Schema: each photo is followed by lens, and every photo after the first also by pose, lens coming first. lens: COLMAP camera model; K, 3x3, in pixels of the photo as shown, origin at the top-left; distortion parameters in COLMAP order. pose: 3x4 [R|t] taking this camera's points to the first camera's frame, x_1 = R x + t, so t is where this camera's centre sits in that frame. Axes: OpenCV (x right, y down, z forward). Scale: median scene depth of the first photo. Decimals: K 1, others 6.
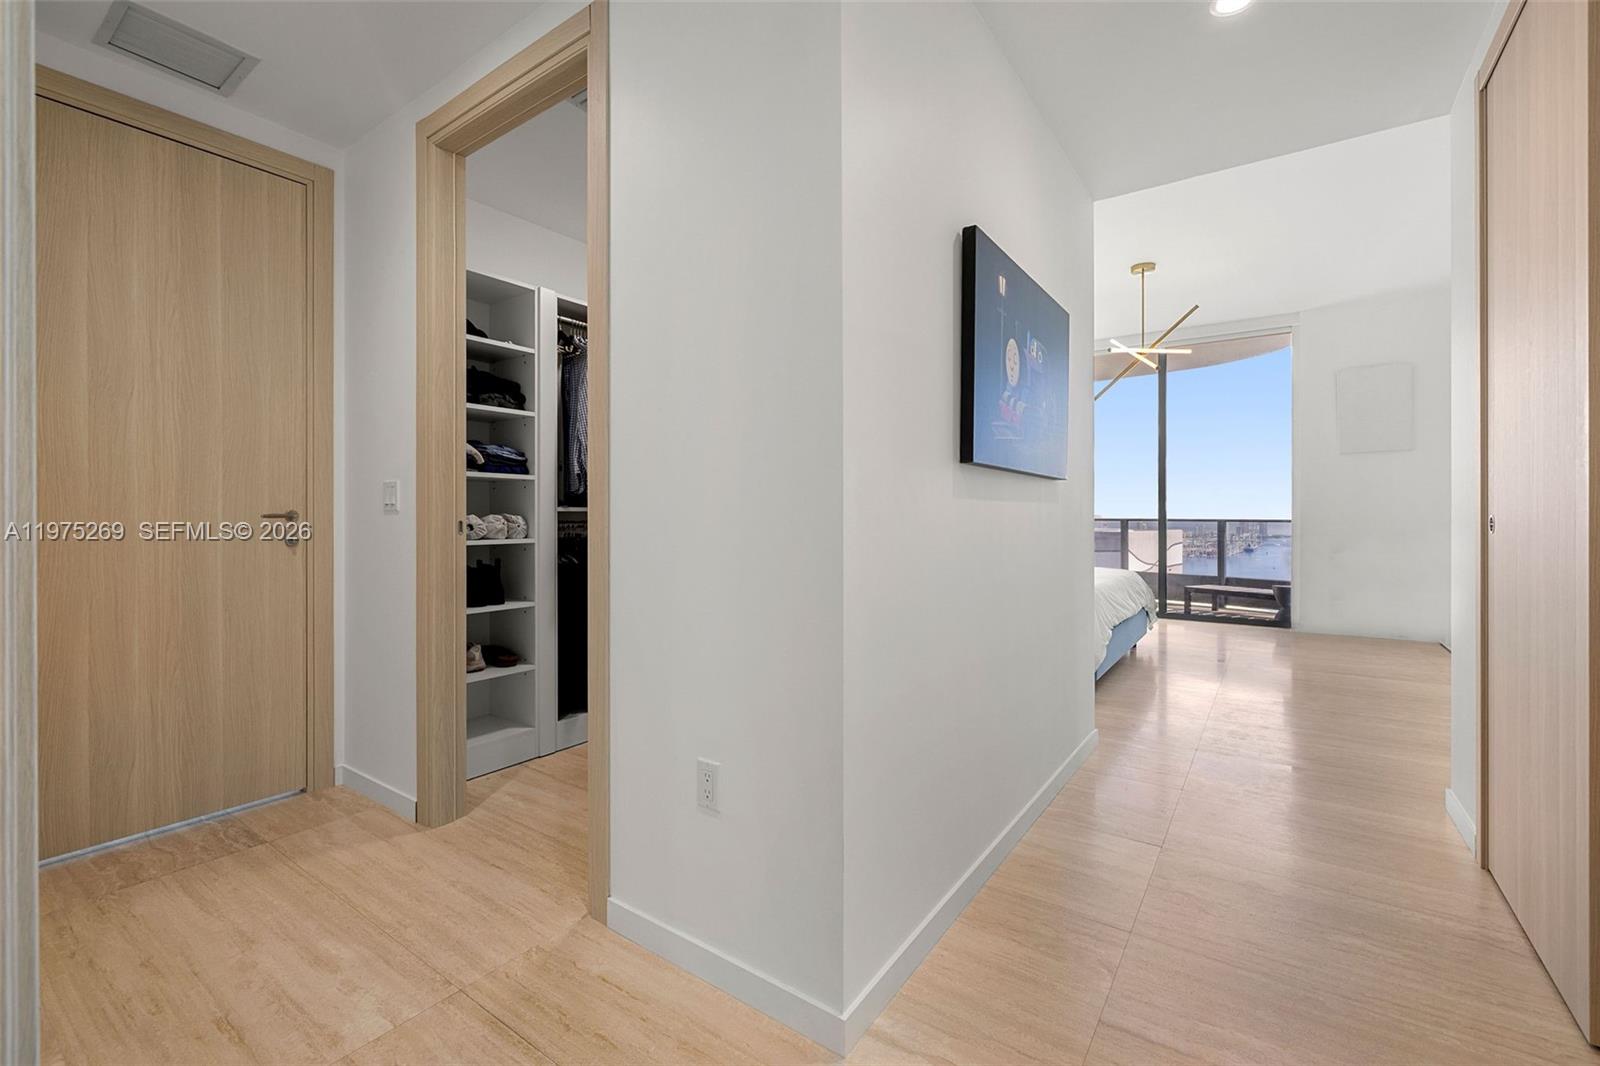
lens RADIAL K [[671.4, 0, 799.6], [0, 671.4, 524.5], [0, 0, 1]] dist [0.002706, -0.000834]
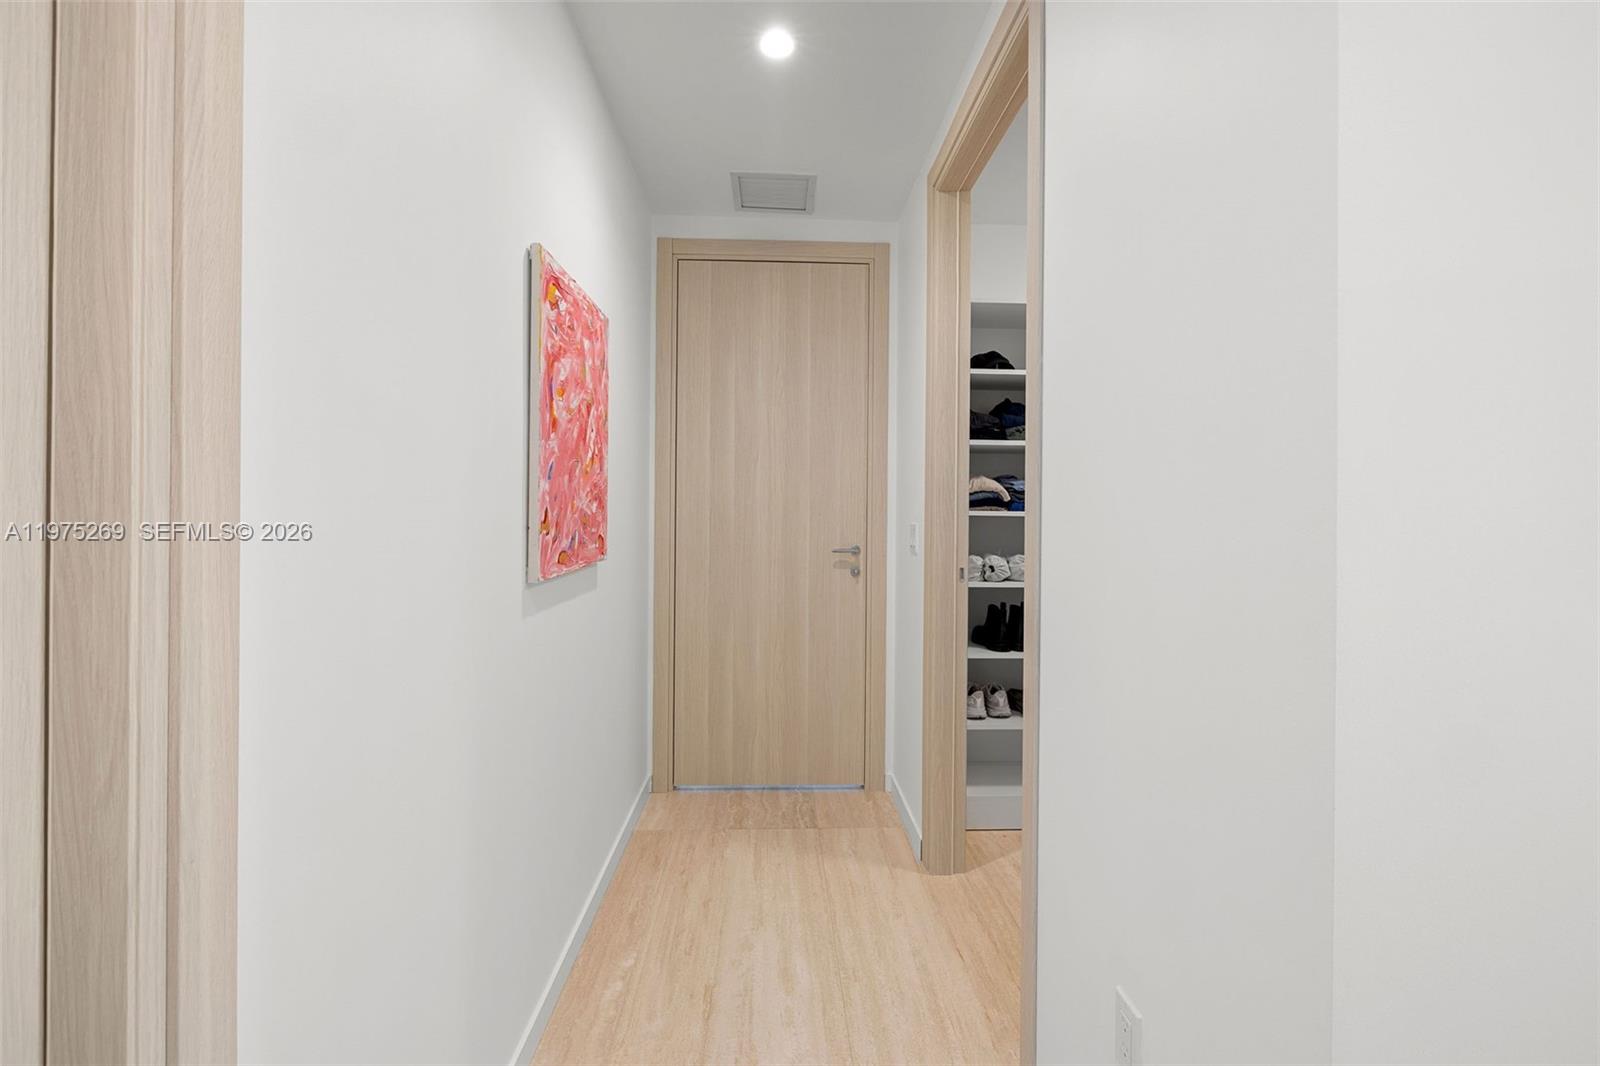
lens RADIAL K [[671.4, 0, 800.1], [0, 671.4, 520.6], [0, 0, 1]] dist [0.002706, -0.000834]
pose [[0.619261, 0.012103, -0.785092, 0.110215], [-0.023388, 0.999722, -0.003036, -0.064212], [0.784837, 0.020242, 0.619372, 0.220999]]
